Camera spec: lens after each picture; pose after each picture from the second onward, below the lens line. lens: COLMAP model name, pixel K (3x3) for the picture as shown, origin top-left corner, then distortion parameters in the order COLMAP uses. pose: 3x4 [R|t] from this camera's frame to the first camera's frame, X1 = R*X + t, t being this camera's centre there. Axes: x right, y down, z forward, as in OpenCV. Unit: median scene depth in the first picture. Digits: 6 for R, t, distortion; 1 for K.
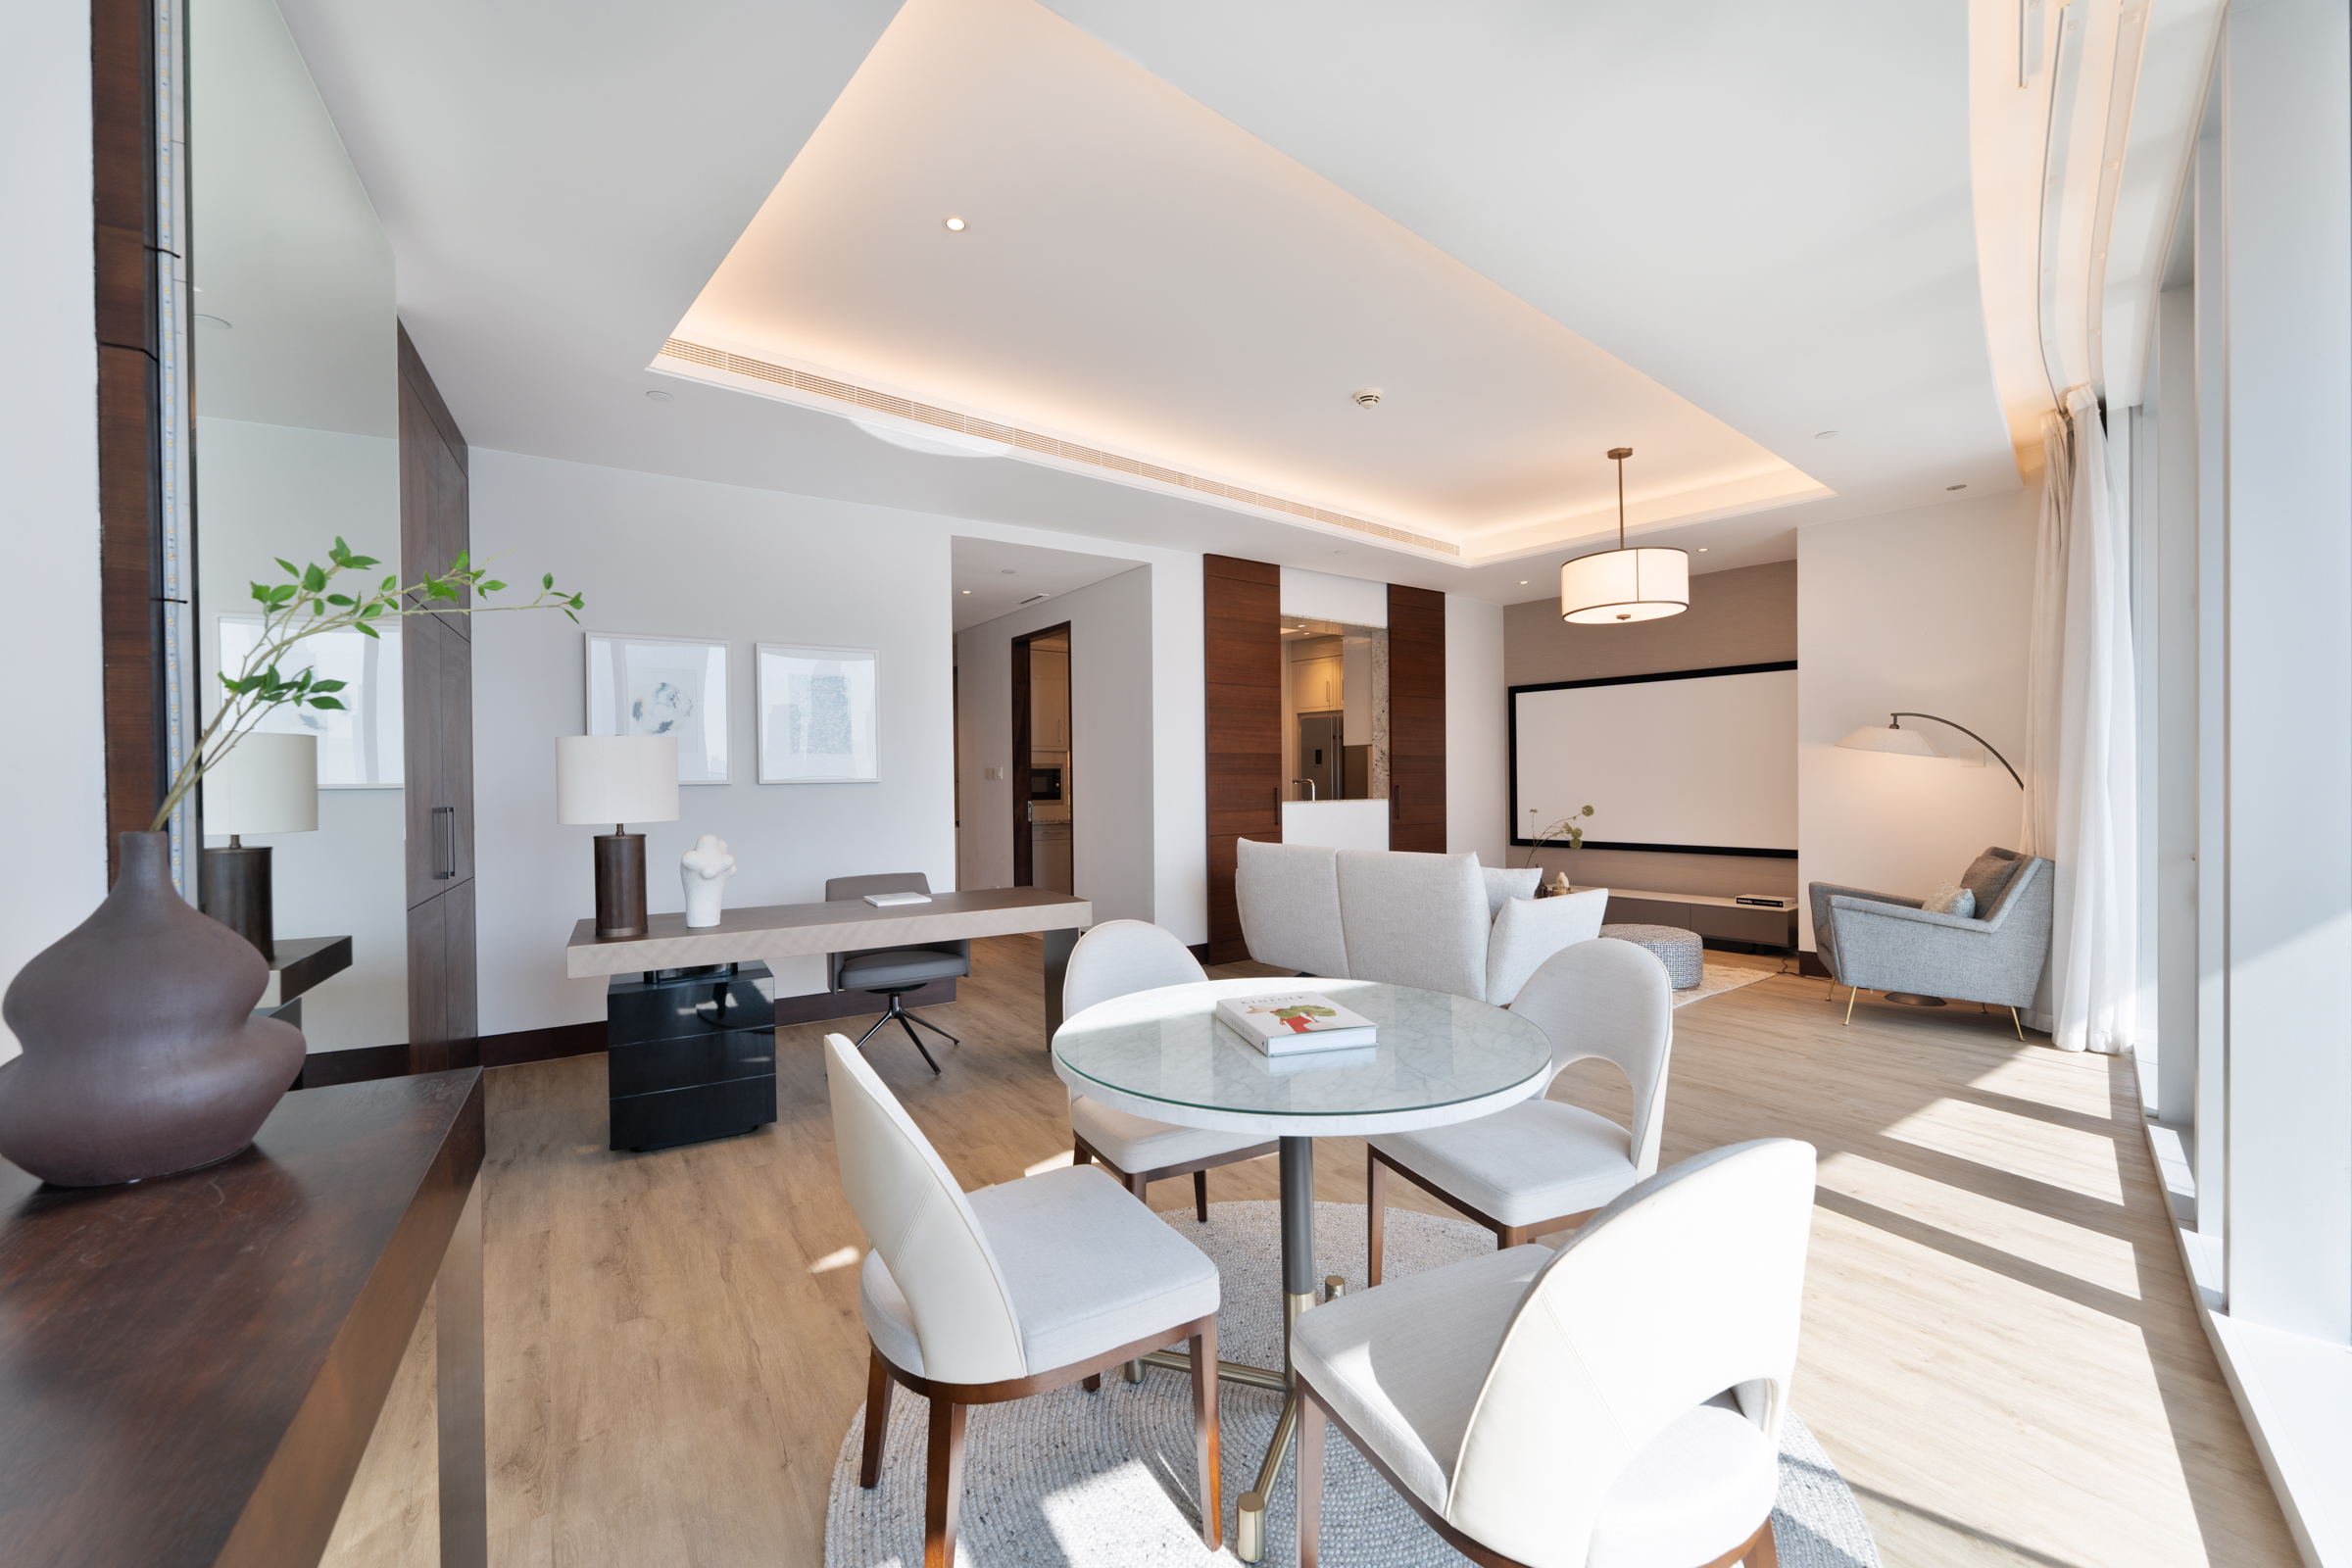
lens RADIAL K [[945.6, 0, 1176.0], [0, 945.6, 784.0], [0, 0, 1]] dist [-0.001496, -0.000270]
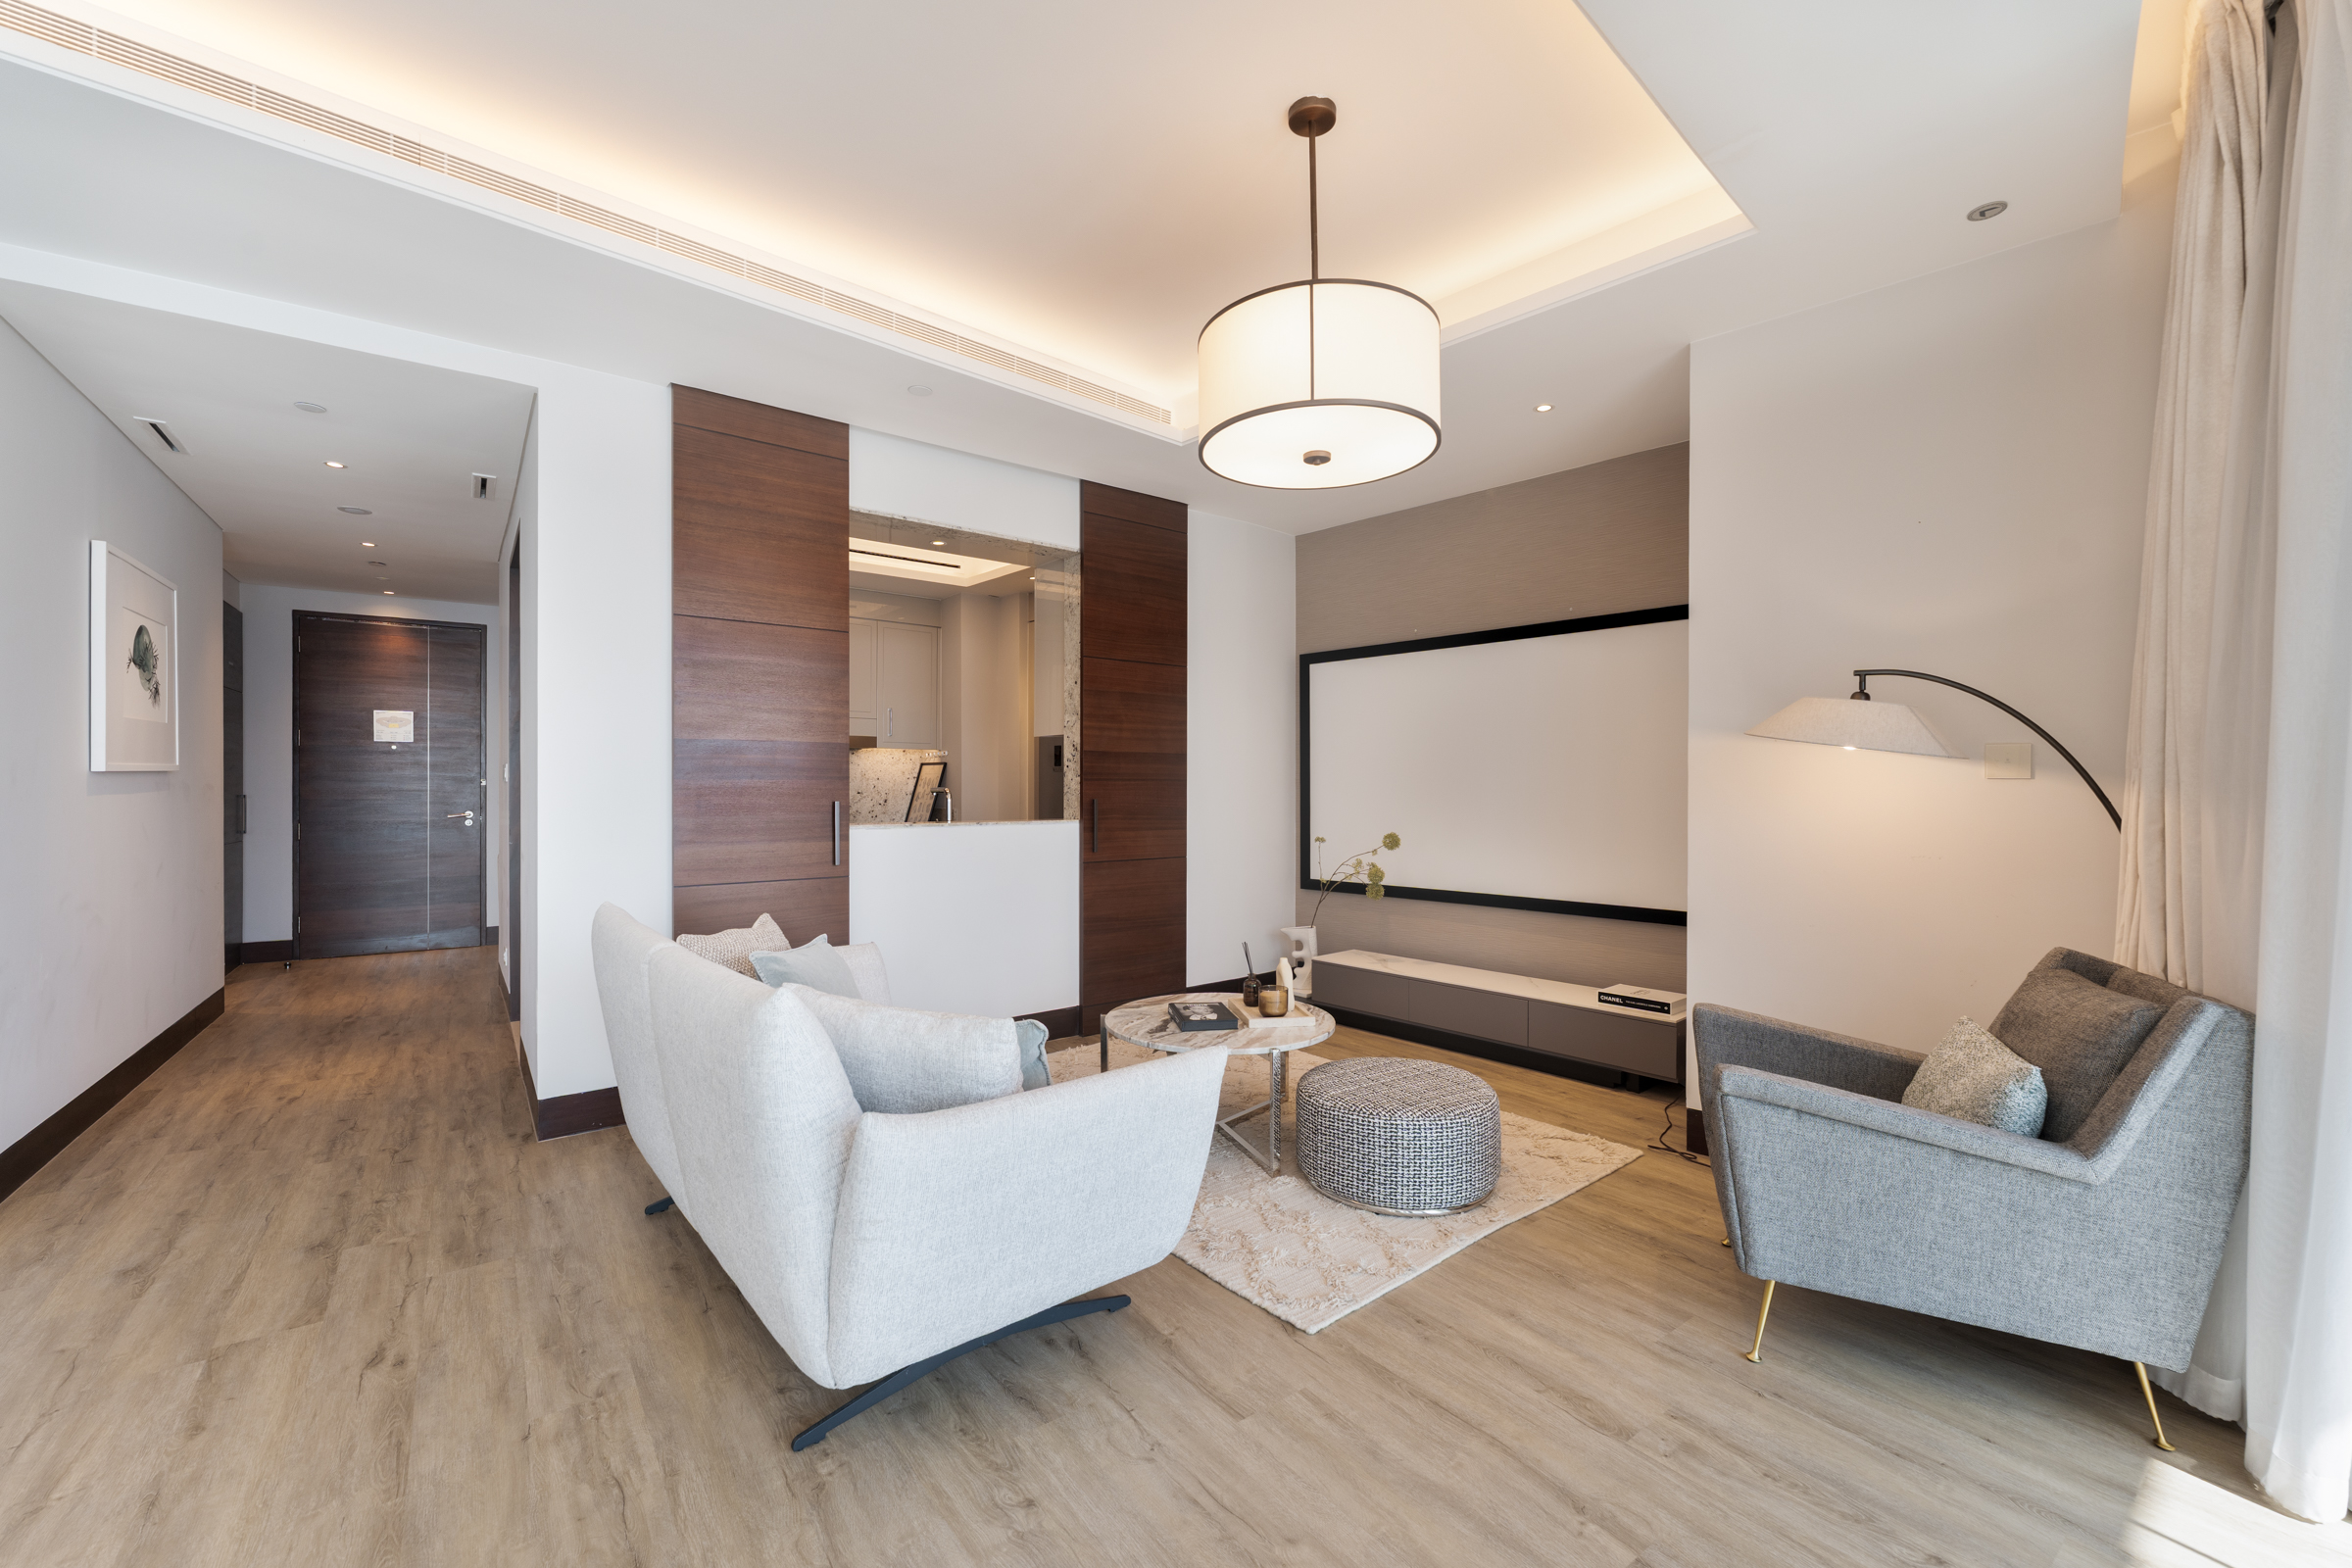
lens RADIAL K [[977.2, 0, 1173.4], [0, 977.2, 786.4], [0, 0, 1]] dist [0.003236, 0.000667]
pose [[0.998573, 0.010938, 0.052274, 0.299428], [-0.010779, 0.999936, -0.003322, -0.006557], [-0.052307, 0.002754, 0.998627, 0.404958]]
